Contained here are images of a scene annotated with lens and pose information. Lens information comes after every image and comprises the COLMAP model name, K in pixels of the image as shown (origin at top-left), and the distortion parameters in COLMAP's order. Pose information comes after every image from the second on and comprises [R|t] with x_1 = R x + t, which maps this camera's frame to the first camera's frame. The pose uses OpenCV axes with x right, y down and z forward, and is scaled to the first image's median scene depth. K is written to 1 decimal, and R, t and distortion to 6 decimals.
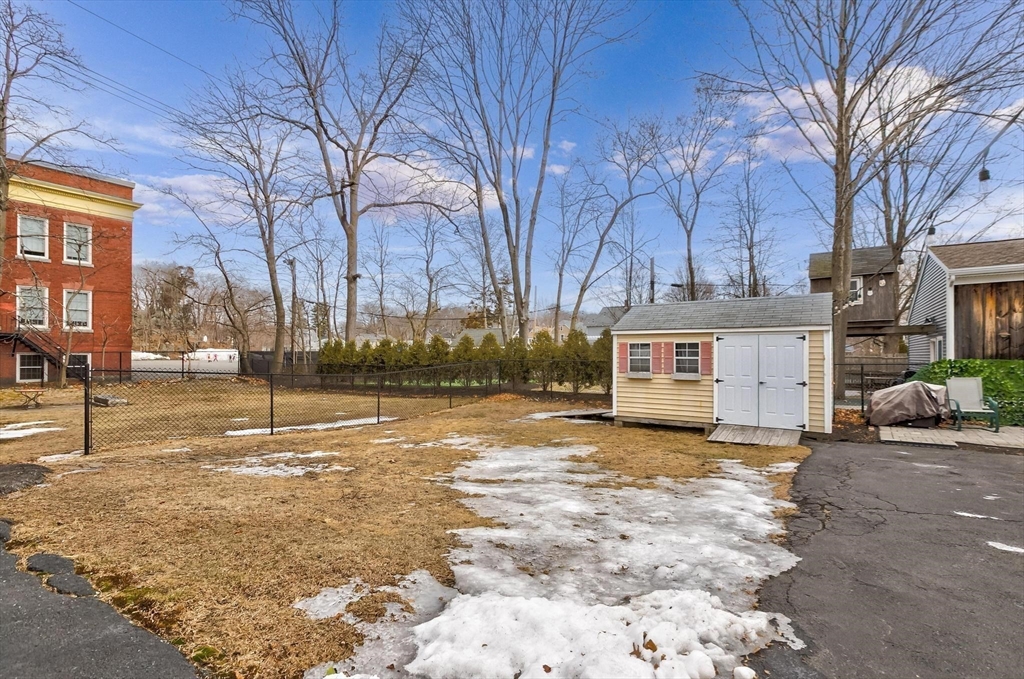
lens RADIAL K [[475.8, 0, 512.6], [0, 475.8, 344.3], [0, 0, 1]] dist [-0.000599, -0.000539]
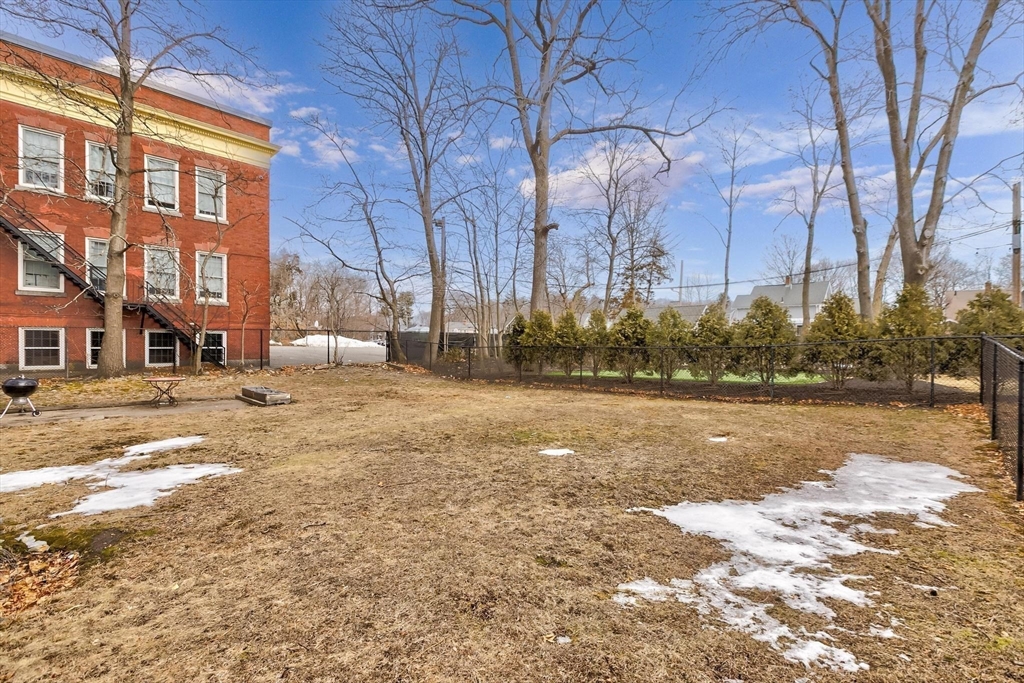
lens RADIAL K [[483.1, 0, 516.8], [0, 483.1, 340.0], [0, 0, 1]] dist [-0.001524, -0.000319]
pose [[0.988354, 0.002843, -0.152143, -0.294403], [-0.000933, 0.999920, 0.012625, 0.023336], [0.152167, -0.012336, 0.988278, 0.284647]]
